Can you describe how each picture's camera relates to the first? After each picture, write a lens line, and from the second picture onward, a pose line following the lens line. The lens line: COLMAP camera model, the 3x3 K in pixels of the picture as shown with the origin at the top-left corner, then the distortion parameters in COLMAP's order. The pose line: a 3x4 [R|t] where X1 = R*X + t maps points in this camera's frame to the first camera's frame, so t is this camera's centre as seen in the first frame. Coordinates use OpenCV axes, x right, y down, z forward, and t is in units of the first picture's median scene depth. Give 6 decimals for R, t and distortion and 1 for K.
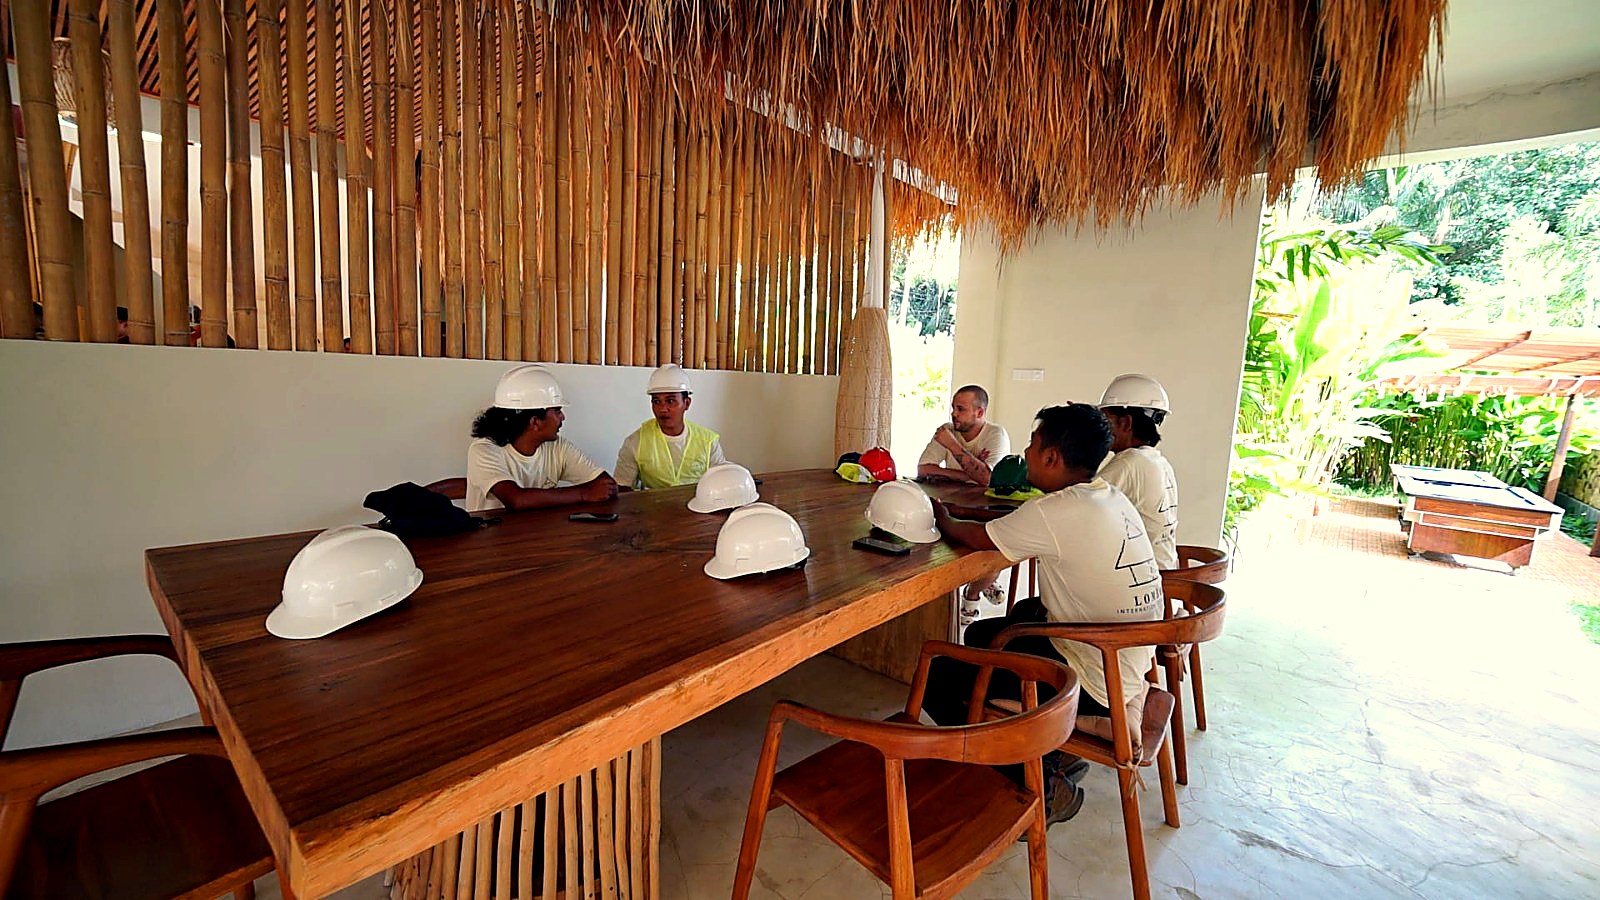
lens RADIAL K [[677.6, 0, 800.0], [0, 677.6, 450.0], [0, 0, 1]] dist [-0.010868, -0.000070]
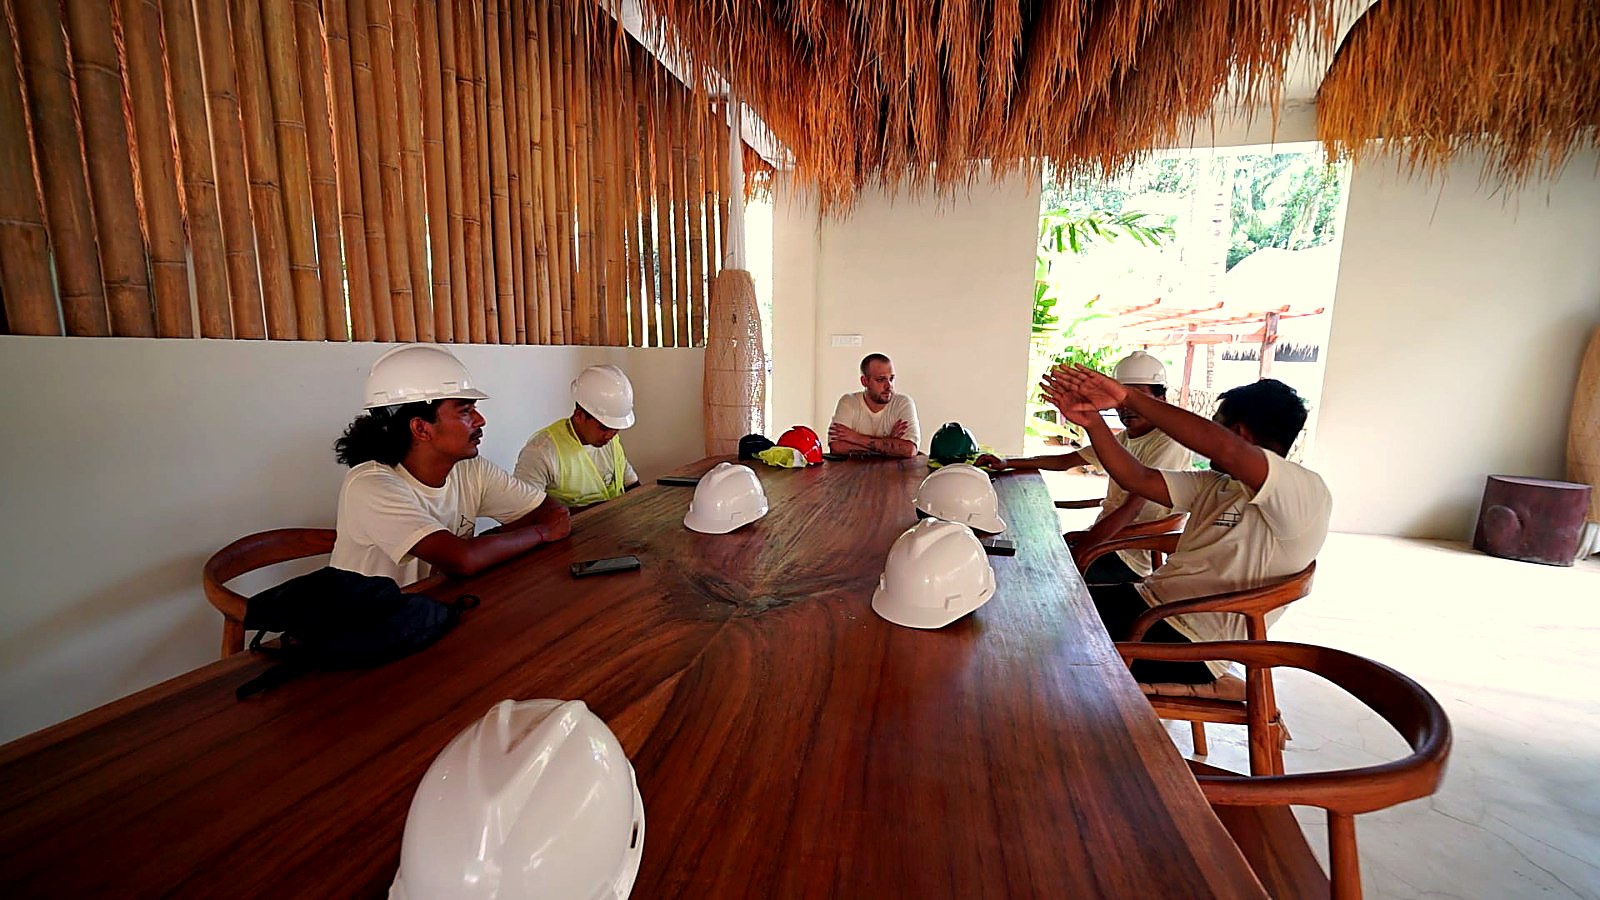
lens RADIAL K [[657.0, 0, 800.0], [0, 657.0, 450.0], [0, 0, 1]] dist [-0.002922, -0.000225]
pose [[0.893258, -0.098566, 0.438605, -0.239467], [0.073937, 0.994593, 0.072931, -0.031568], [-0.443422, -0.032718, 0.895716, 0.180784]]
